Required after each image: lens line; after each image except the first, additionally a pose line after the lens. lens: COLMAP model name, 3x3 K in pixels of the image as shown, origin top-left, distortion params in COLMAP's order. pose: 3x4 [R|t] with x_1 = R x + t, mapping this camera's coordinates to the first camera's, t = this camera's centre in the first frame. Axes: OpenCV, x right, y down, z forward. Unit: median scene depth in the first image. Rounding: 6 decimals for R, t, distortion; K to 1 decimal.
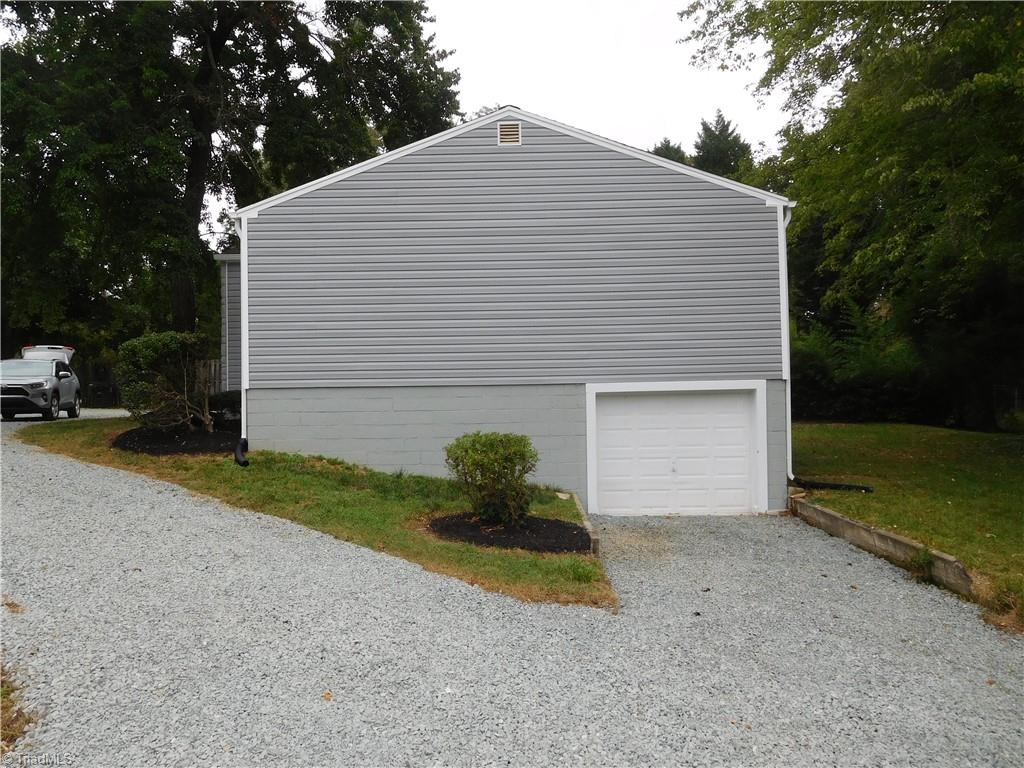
lens RADIAL K [[750.0, 0, 512.0], [0, 750.0, 384.0], [0, 0, 1]] dist [-0.035730, 0.020521]
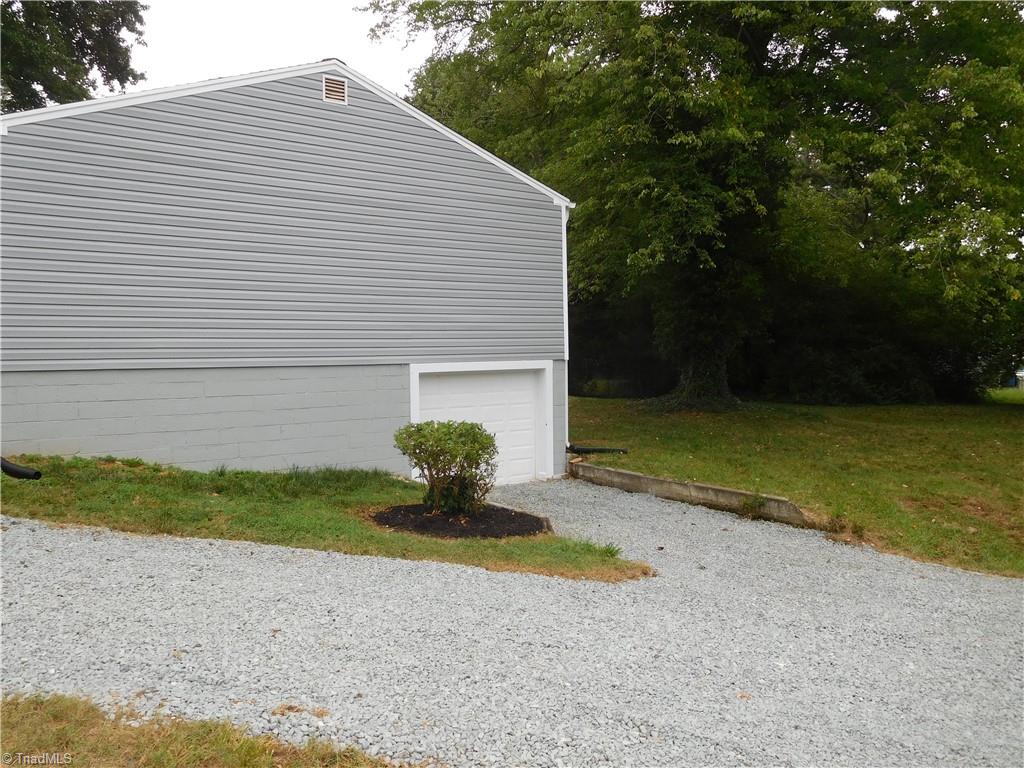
lens RADIAL K [[750.0, 0, 512.0], [0, 750.0, 384.0], [0, 0, 1]] dist [-0.035730, 0.020521]
pose [[0.805200, -0.018306, 0.592720, -0.379198], [-0.009669, 0.998985, 0.043988, -0.018737], [-0.592924, -0.041151, 0.804206, 0.126549]]
